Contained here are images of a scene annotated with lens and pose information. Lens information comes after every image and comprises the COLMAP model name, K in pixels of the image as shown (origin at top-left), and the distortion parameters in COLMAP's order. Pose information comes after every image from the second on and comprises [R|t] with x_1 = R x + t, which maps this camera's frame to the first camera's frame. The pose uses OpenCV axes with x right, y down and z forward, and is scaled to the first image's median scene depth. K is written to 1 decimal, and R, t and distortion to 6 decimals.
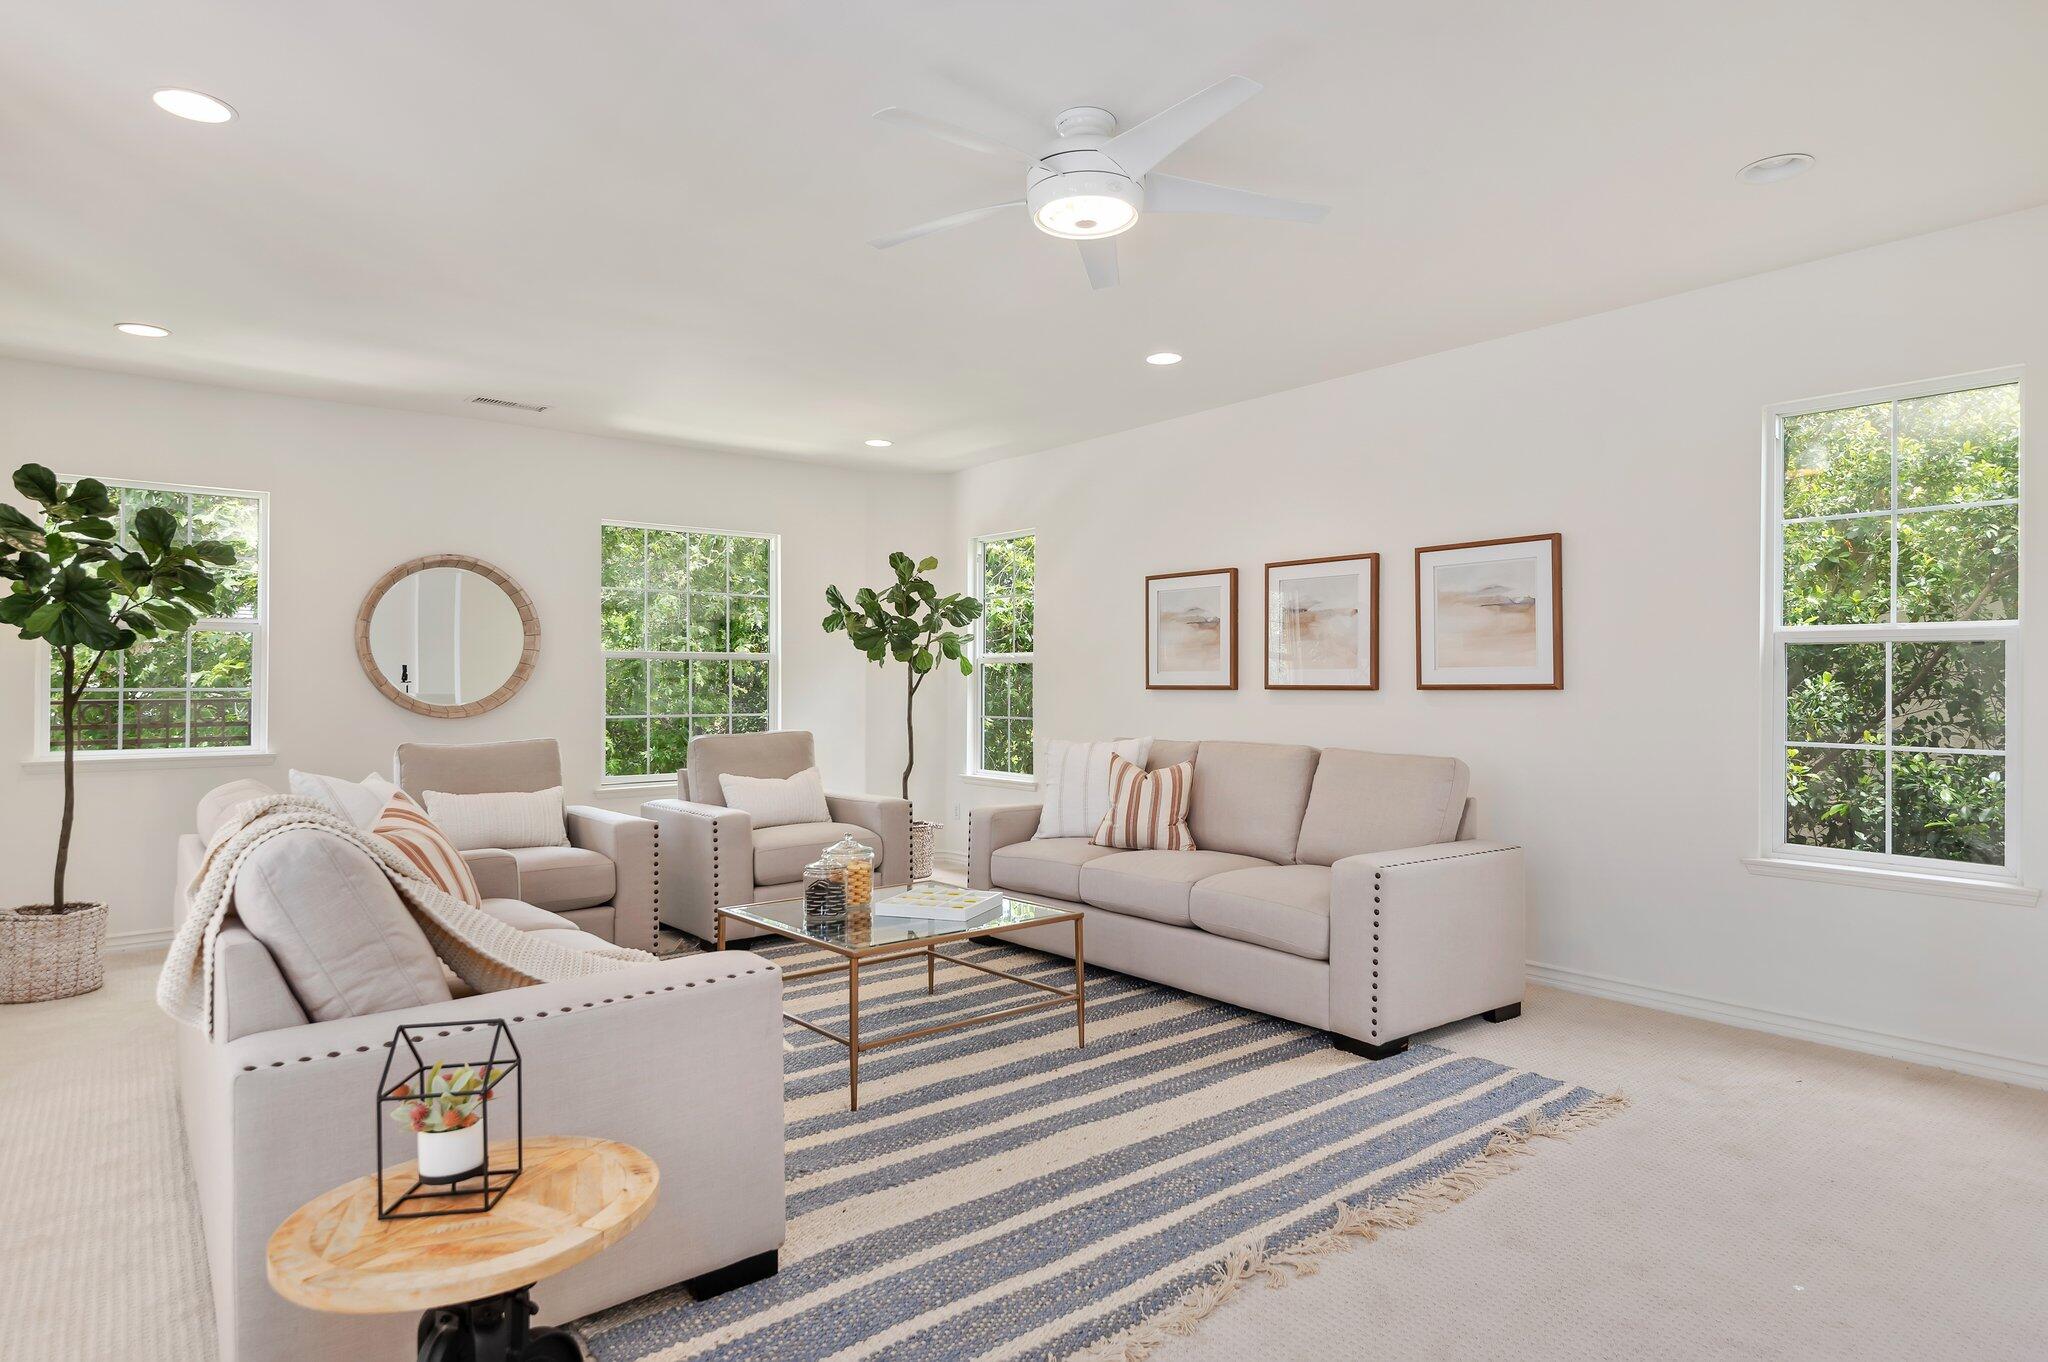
lens RADIAL K [[1146.4, 0, 1024.0], [0, 1146.4, 681.0], [0, 0, 1]] dist [0.019000, -0.000794]
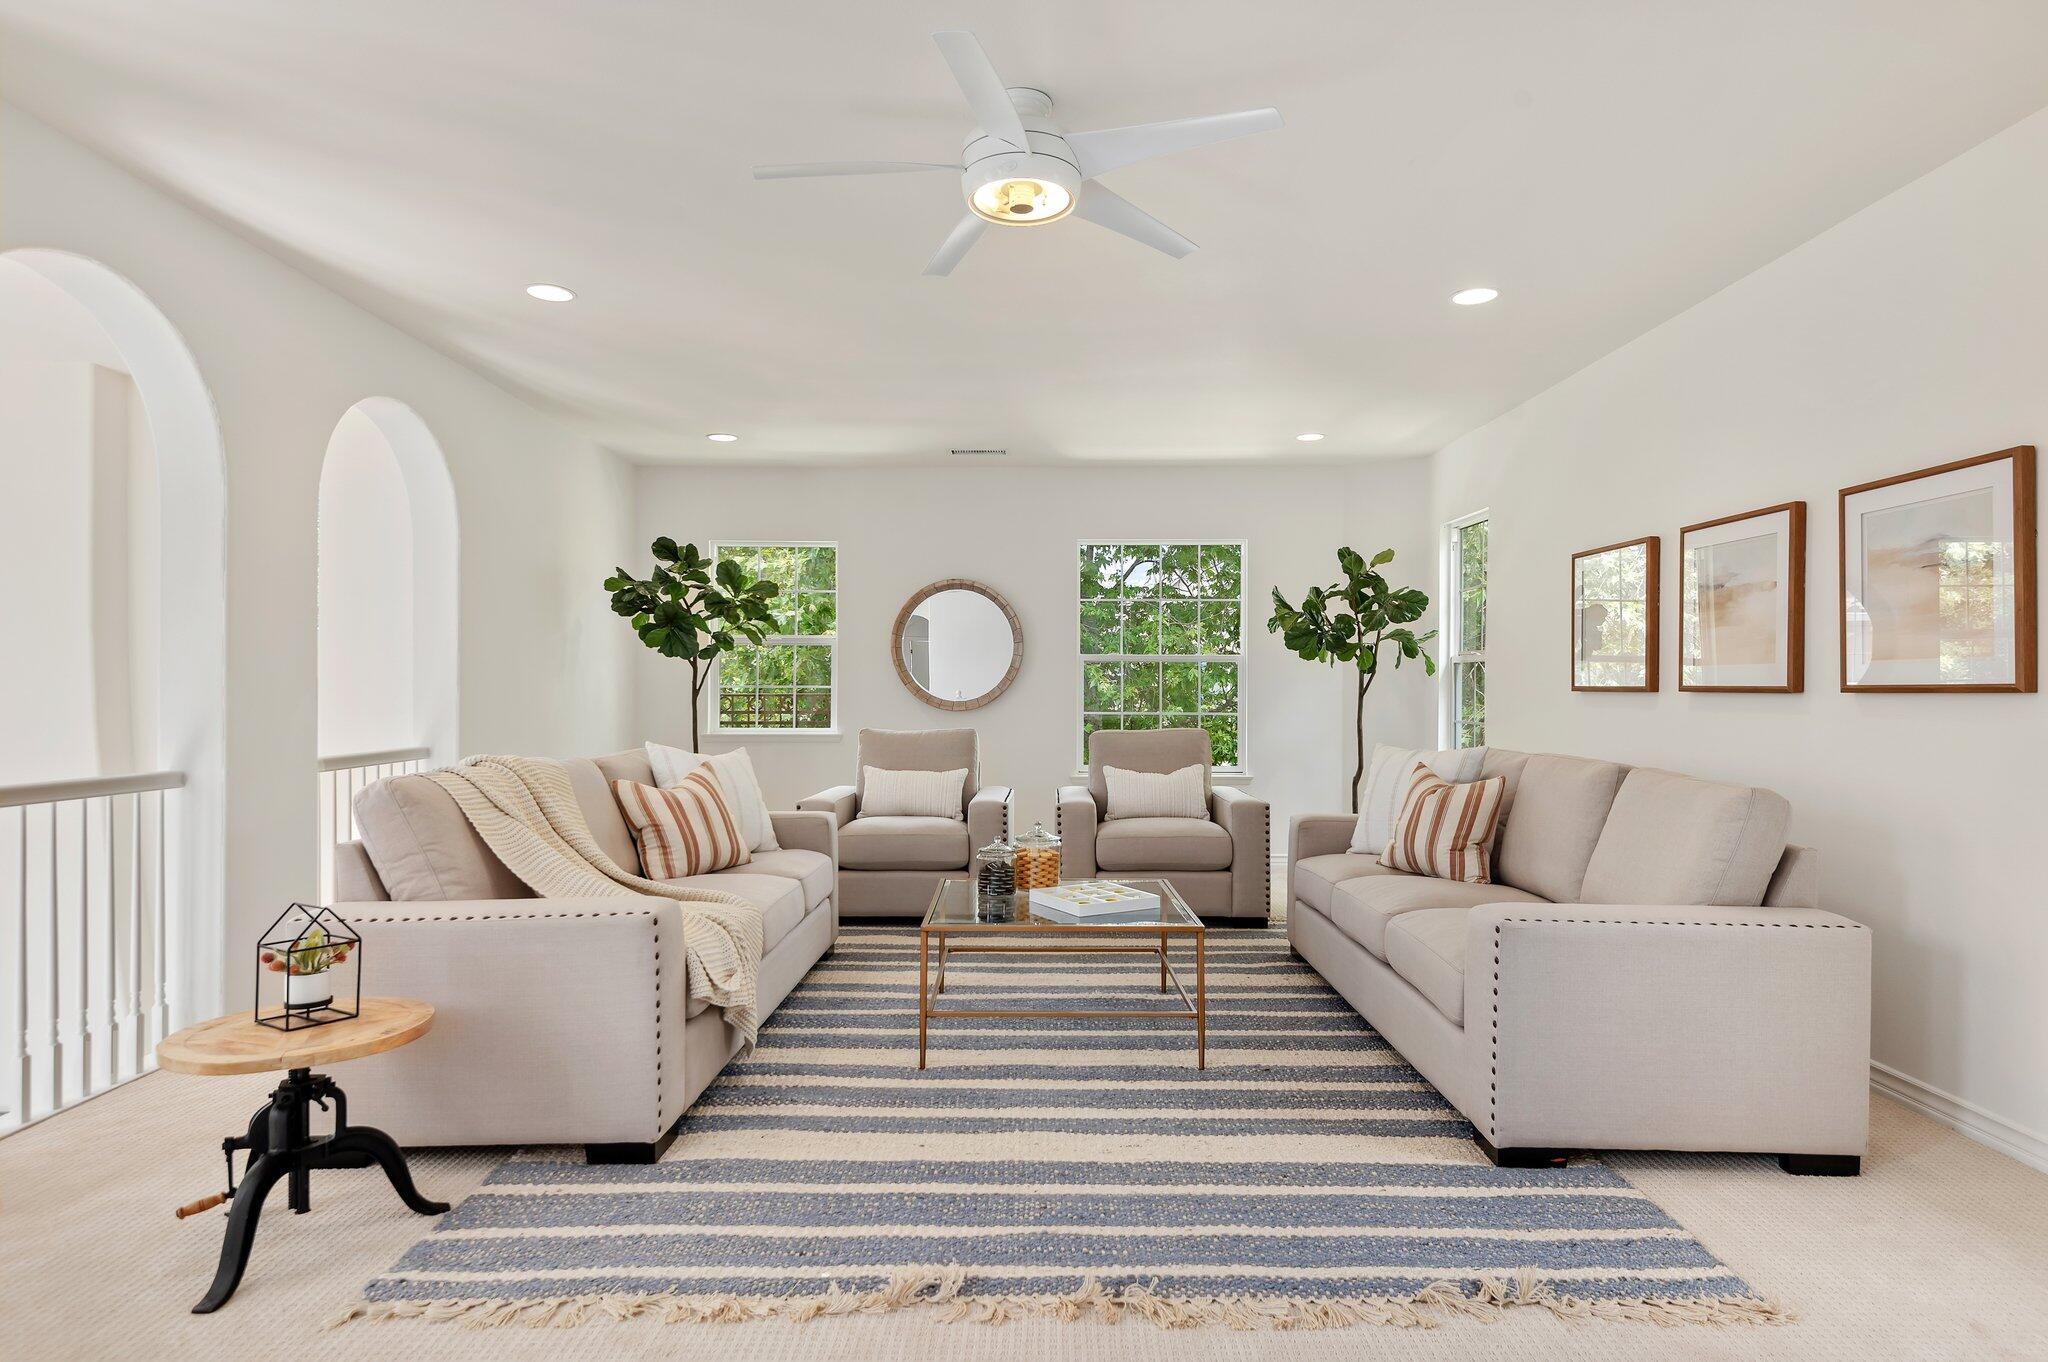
lens RADIAL K [[1103.4, 0, 1021.9], [0, 1103.4, 702.9], [0, 0, 1]] dist [0.012277, -0.001473]
pose [[0.775515, 0.012298, -0.631209, 0.442694], [-0.001582, 0.999845, 0.017537, 0.003327], [0.631327, -0.012602, 0.775414, 0.185291]]
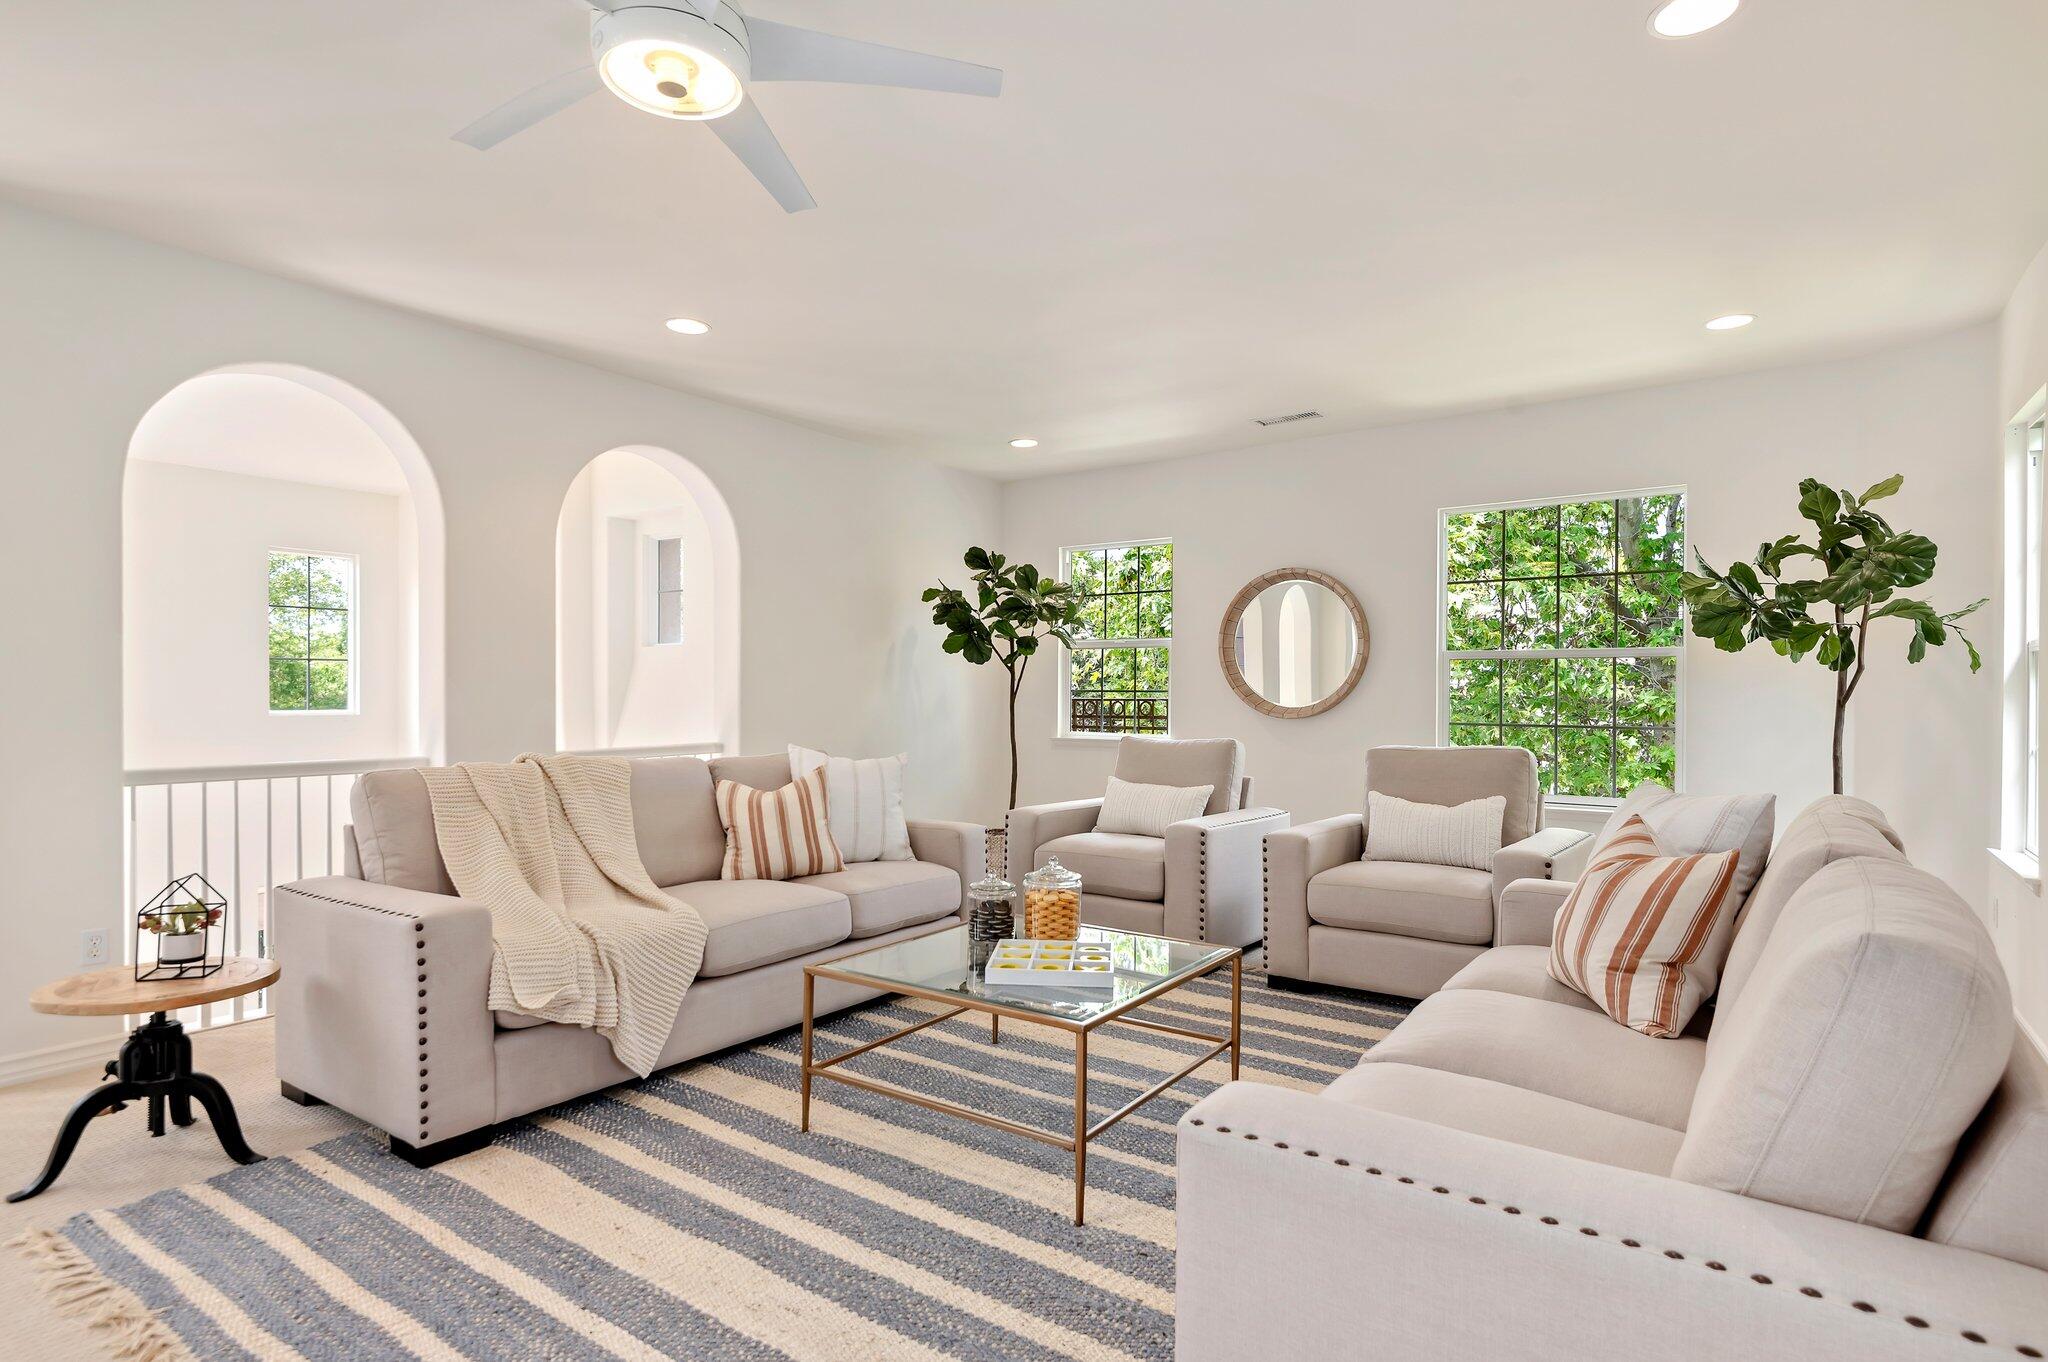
lens RADIAL K [[1047.6, 0, 1026.3], [0, 1047.6, 700.5], [0, 0, 1]] dist [0.033596, -0.026464]
pose [[0.278871, 0.011435, -0.960261, 0.554734], [0.000177, 0.999928, 0.011959, 0.004107], [0.960329, -0.003505, 0.278849, 0.703206]]
